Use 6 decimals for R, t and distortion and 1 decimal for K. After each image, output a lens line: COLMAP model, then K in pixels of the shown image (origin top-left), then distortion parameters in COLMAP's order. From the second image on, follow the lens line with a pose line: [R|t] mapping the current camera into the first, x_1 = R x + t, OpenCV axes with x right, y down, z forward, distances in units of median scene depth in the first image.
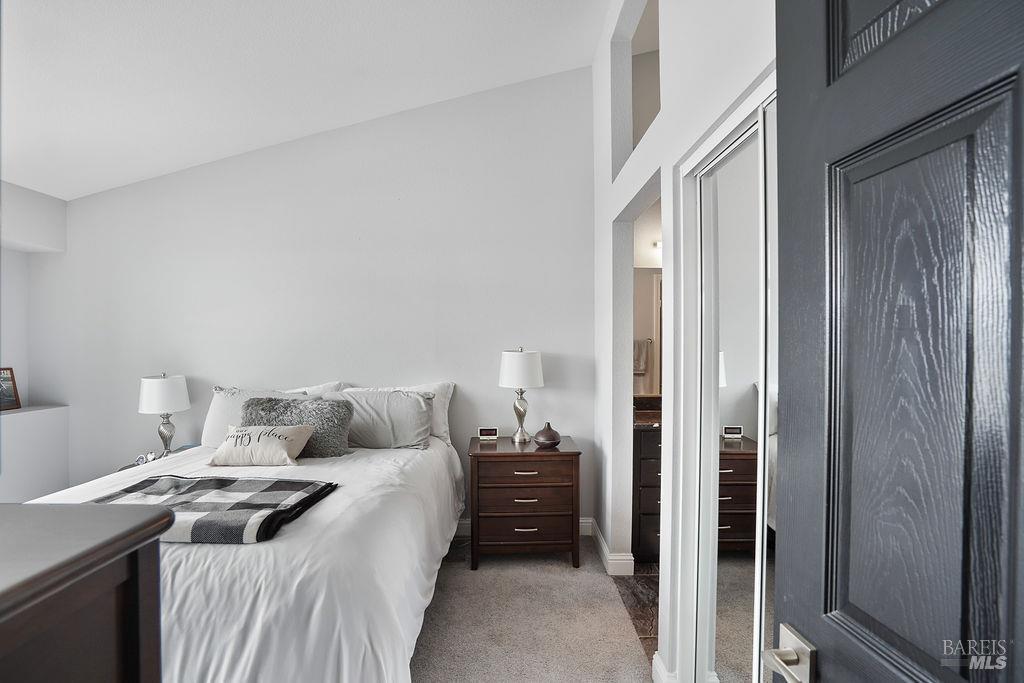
lens RADIAL K [[476.9, 0, 512.7], [0, 476.9, 348.9], [0, 0, 1]] dist [-0.047999, 0.014149]
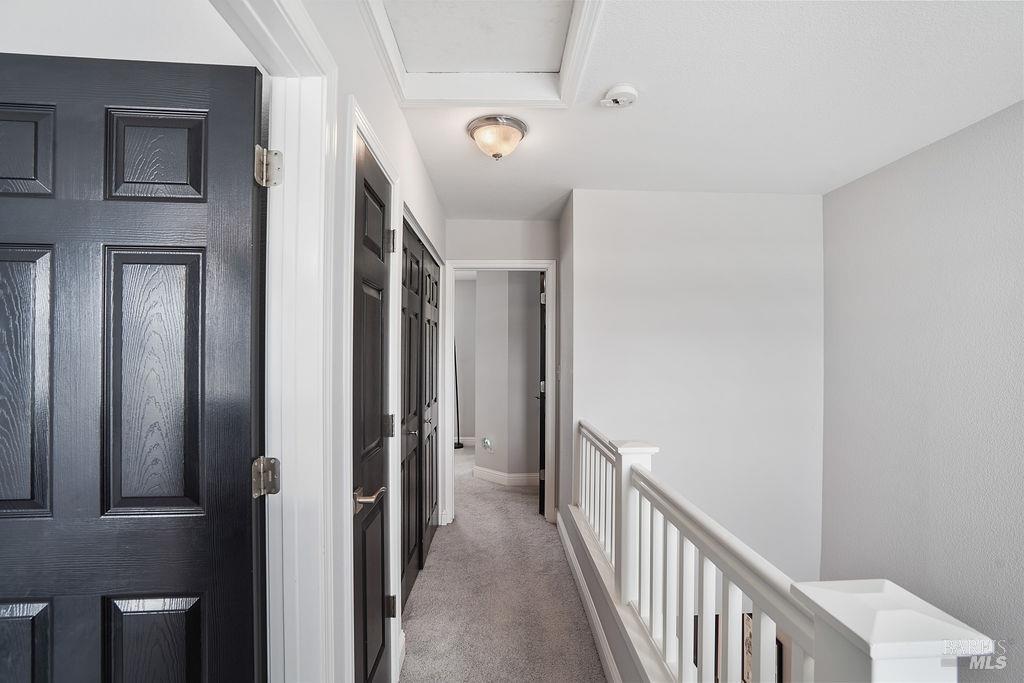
lens RADIAL K [[476.9, 0, 509.3], [0, 476.9, 347.6], [0, 0, 1]] dist [-0.047999, 0.014149]
pose [[-0.010537, -0.003376, 0.999939, -1.282714], [-0.001015, 0.999994, 0.003366, -0.042159], [-0.999944, -0.000979, -0.010541, -1.304961]]
